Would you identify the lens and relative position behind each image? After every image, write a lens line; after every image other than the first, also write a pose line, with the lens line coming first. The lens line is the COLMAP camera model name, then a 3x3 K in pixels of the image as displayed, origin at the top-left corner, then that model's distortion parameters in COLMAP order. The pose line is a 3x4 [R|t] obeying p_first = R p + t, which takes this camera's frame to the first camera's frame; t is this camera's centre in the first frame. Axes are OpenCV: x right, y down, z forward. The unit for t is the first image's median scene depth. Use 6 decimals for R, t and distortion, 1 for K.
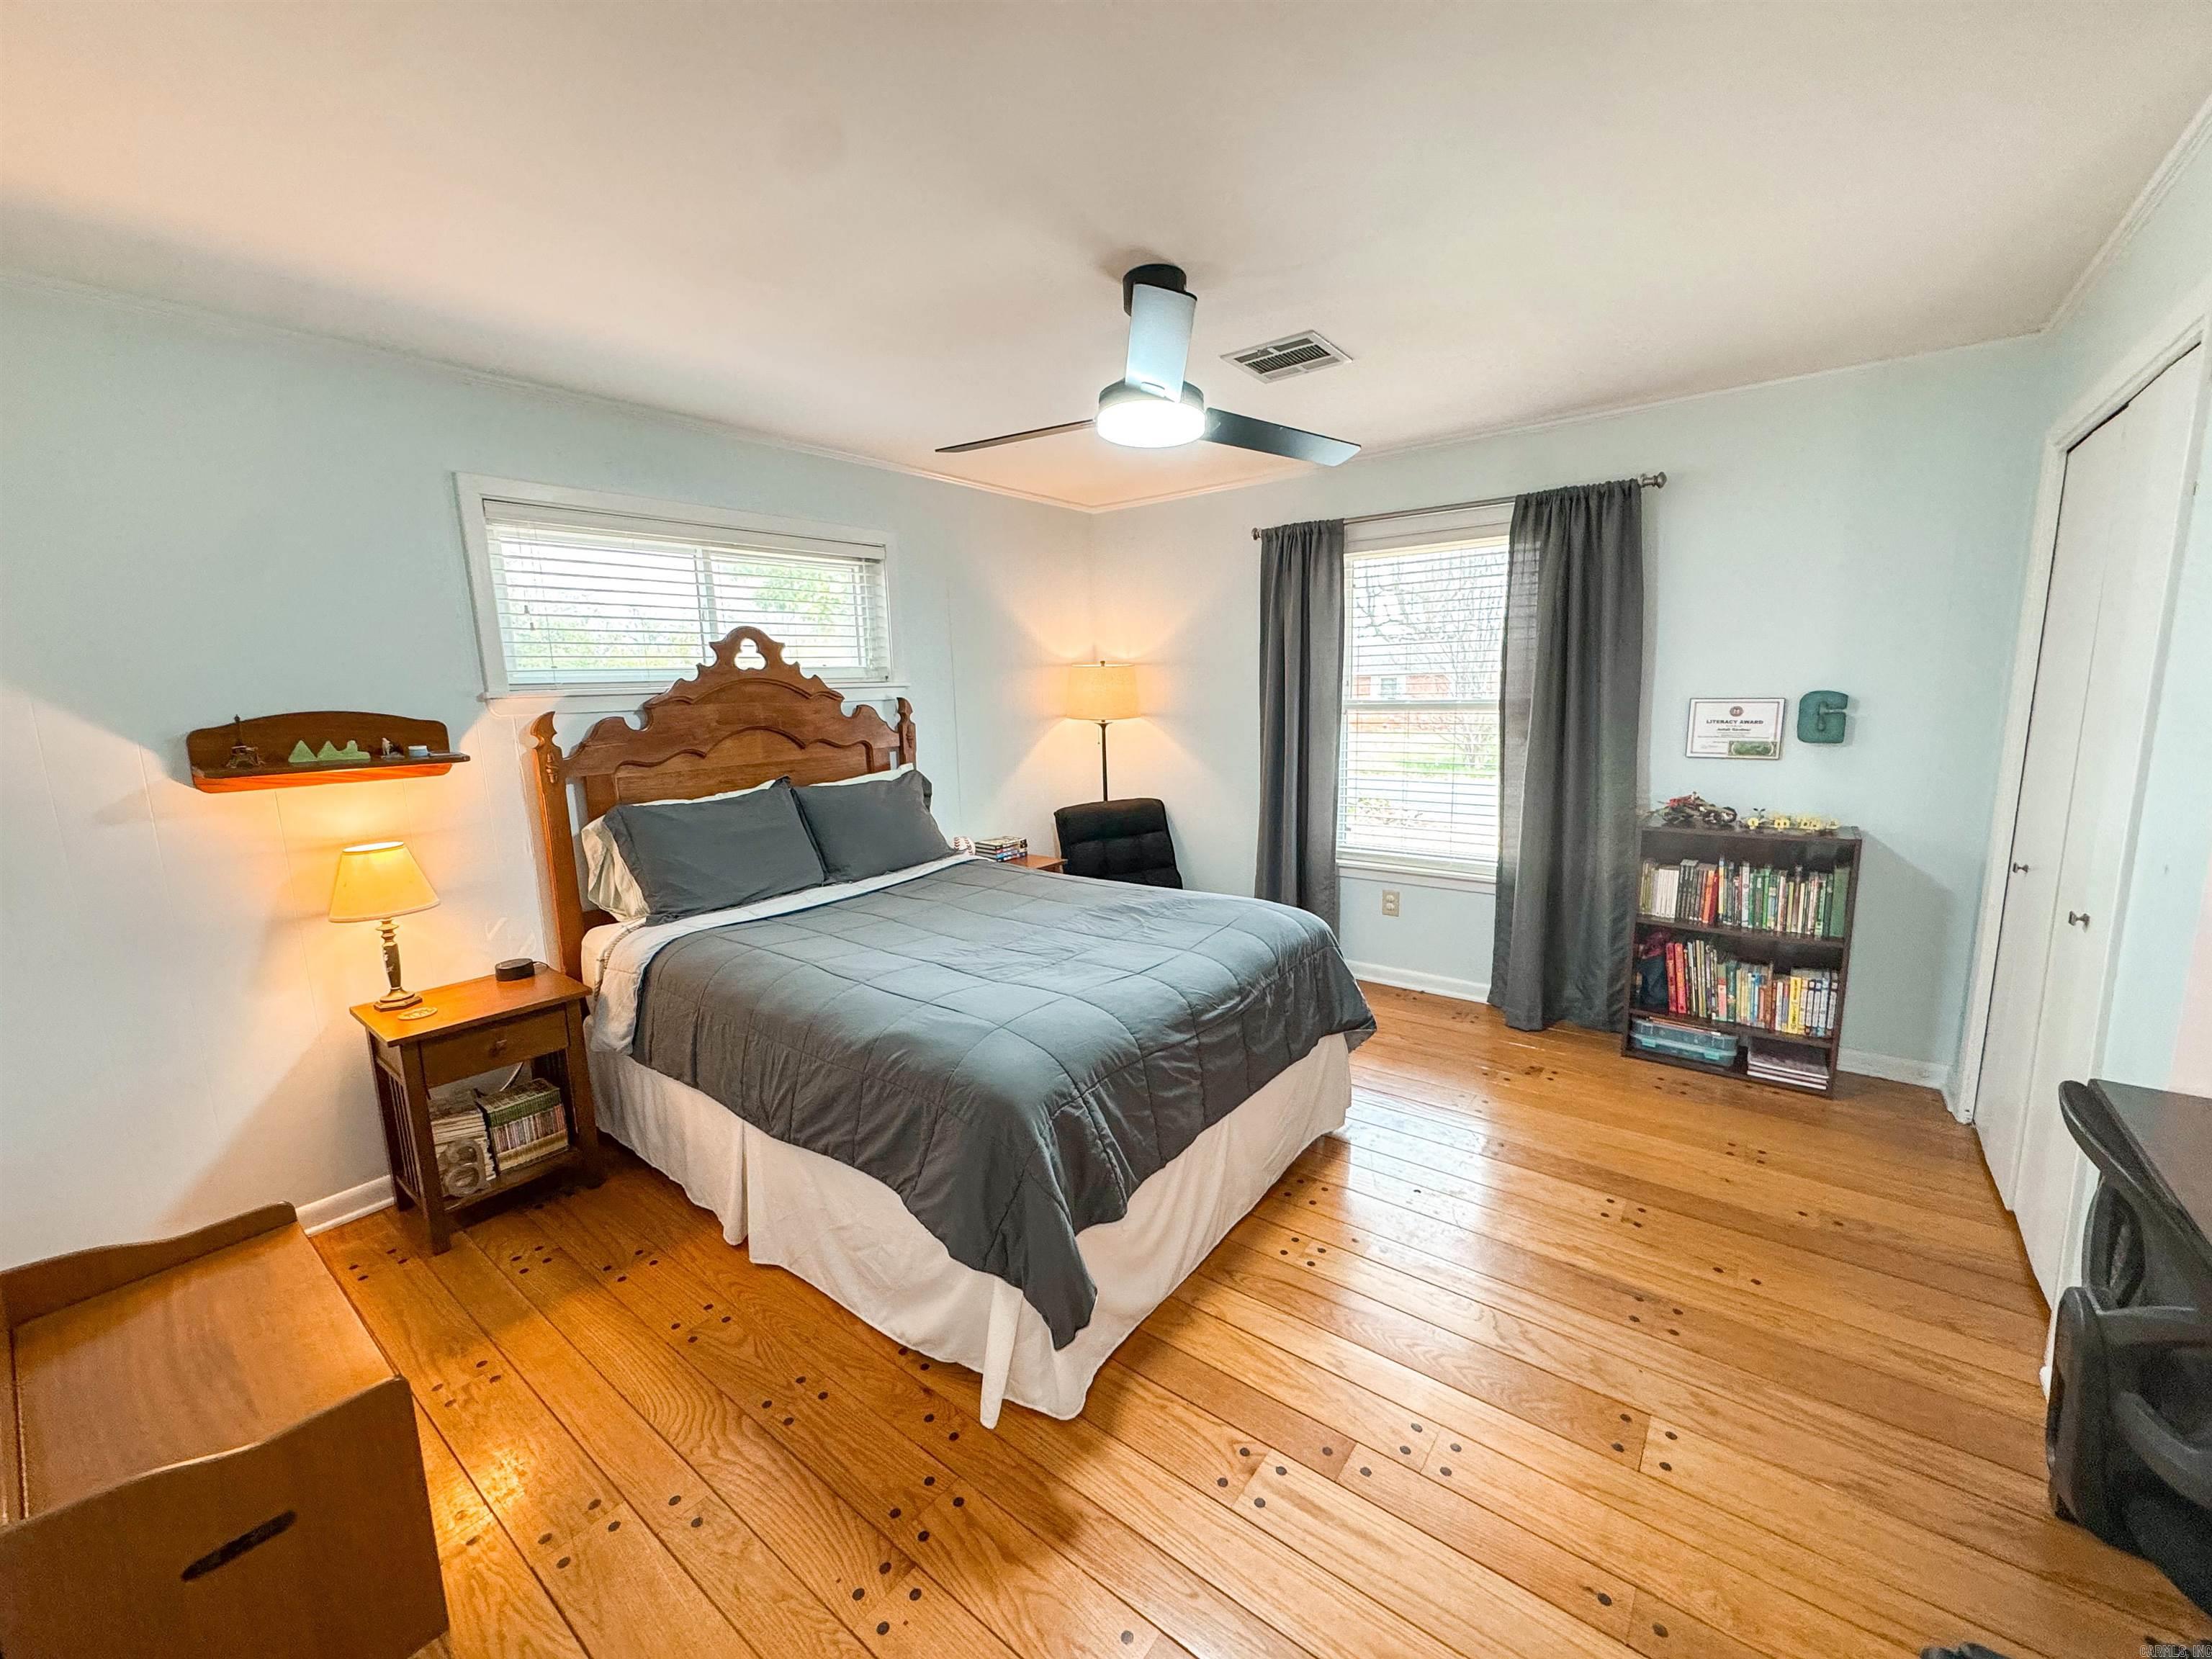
lens RADIAL K [[883.7, 0, 1090.6], [0, 883.7, 831.2], [0, 0, 1]] dist [-0.000003, 0.002306]
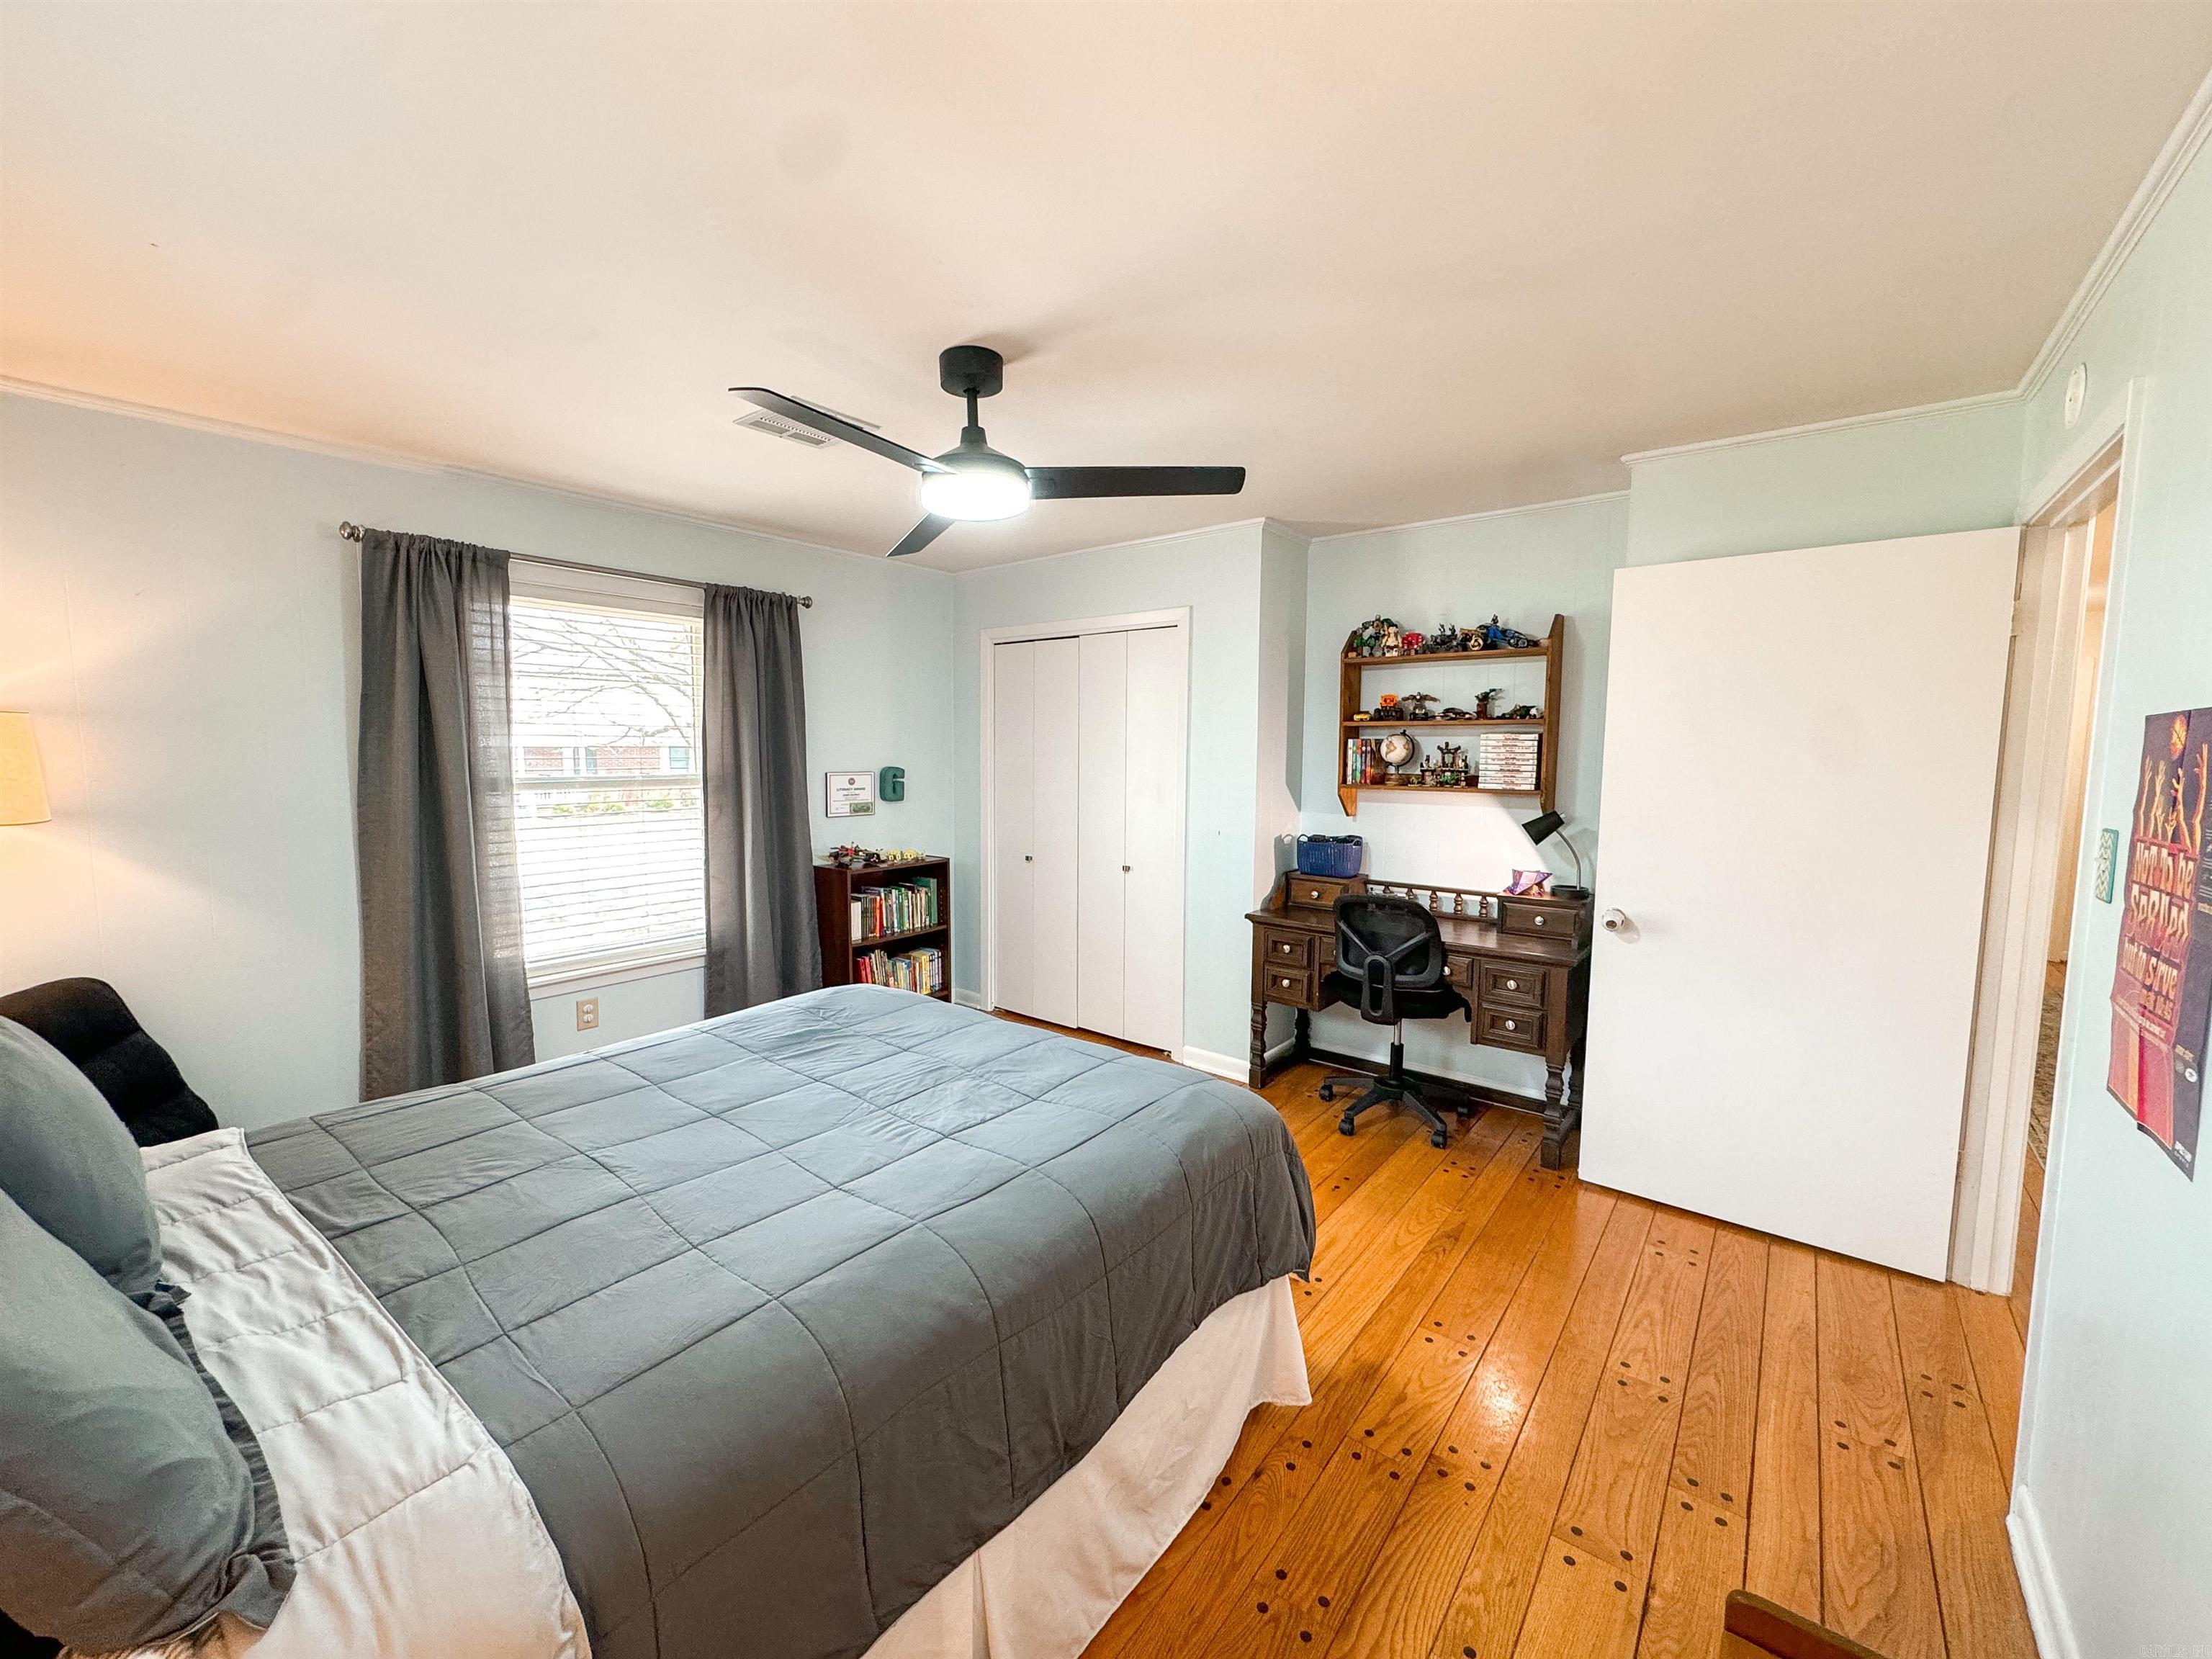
lens RADIAL K [[883.7, 0, 1116.7], [0, 883.7, 834.4], [0, 0, 1]] dist [-0.000003, 0.002306]
pose [[-0.012846, -0.071375, 0.997367, -0.680652], [0.159902, 0.984466, 0.072512, -0.093739], [-0.987049, 0.160412, -0.001233, 0.645097]]
